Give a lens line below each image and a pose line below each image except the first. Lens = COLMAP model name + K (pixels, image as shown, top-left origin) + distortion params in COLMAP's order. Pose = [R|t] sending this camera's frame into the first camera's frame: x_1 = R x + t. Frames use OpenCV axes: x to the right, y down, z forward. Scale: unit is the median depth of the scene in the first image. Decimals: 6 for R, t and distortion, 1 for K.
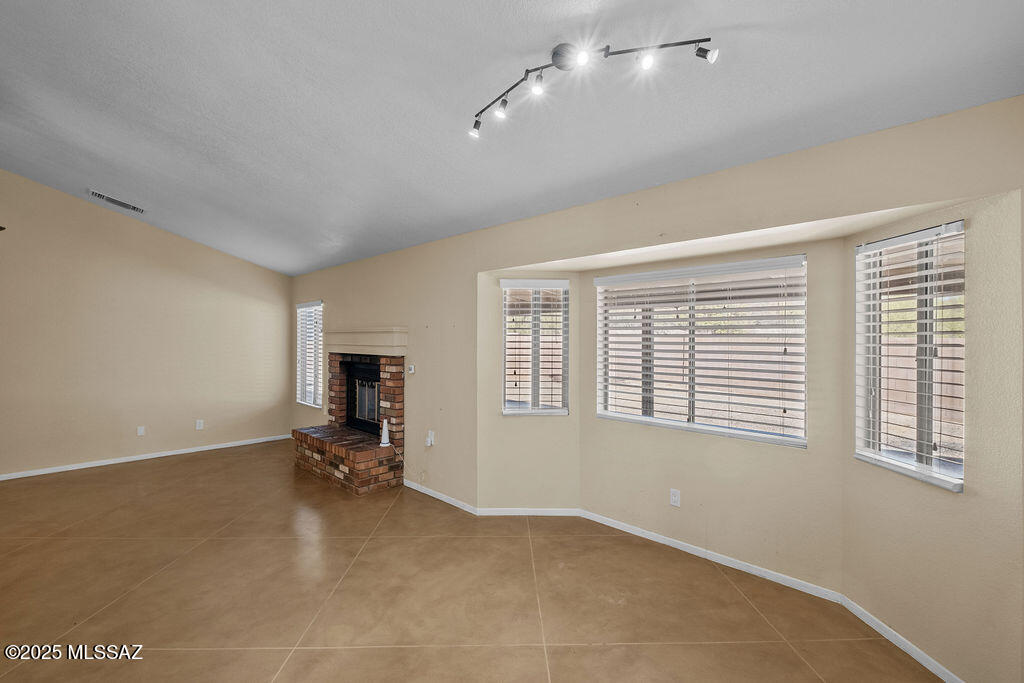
lens RADIAL K [[447.1, 0, 513.6], [0, 447.1, 339.2], [0, 0, 1]] dist [0.003585, -0.004412]
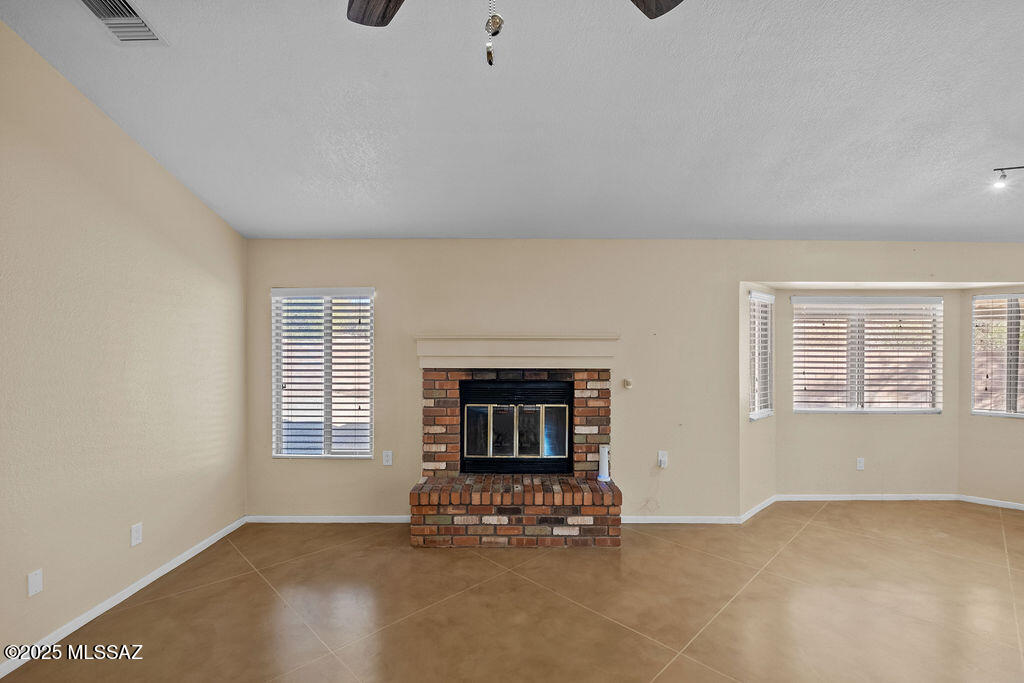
lens RADIAL K [[460.5, 0, 525.9], [0, 460.5, 352.5], [0, 0, 1]] dist [-0.004553, -0.002009]
pose [[0.720147, -0.007275, 0.693784, -1.185561], [0.001162, 0.999956, 0.009280, -0.001036], [-0.693821, -0.005877, 0.720124, 0.612601]]
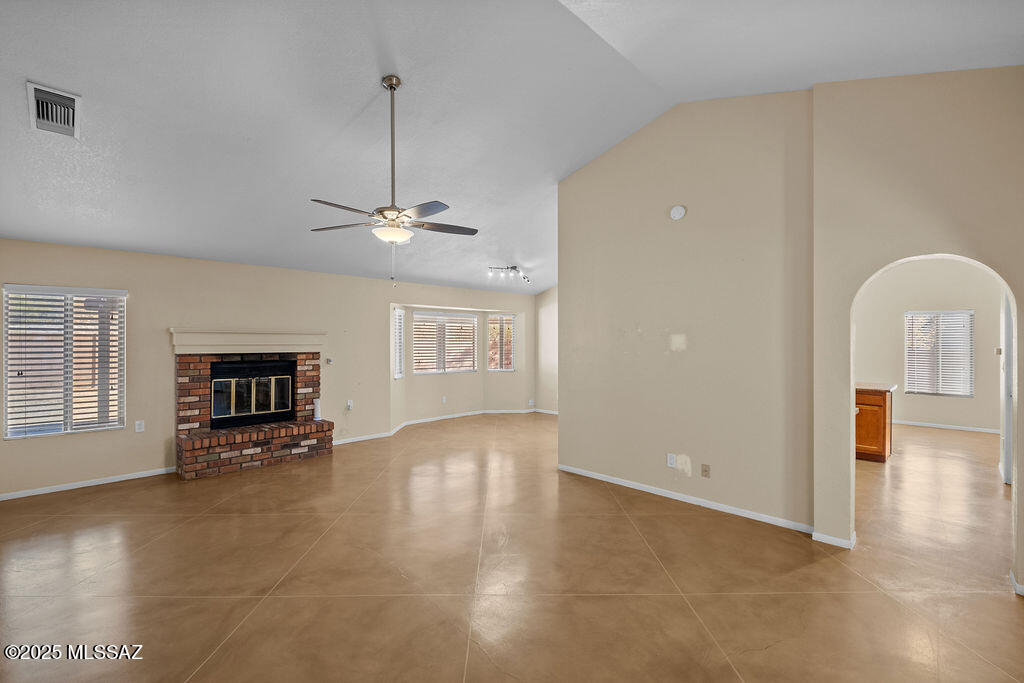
lens RADIAL K [[447.1, 0, 510.2], [0, 447.1, 334.9], [0, 0, 1]] dist [0.003585, -0.004412]
pose [[0.017569, 0.010689, 0.999789, -1.974252], [0.000710, 0.999942, -0.010703, 0.001023], [-0.999845, 0.000898, 0.017560, 0.496145]]
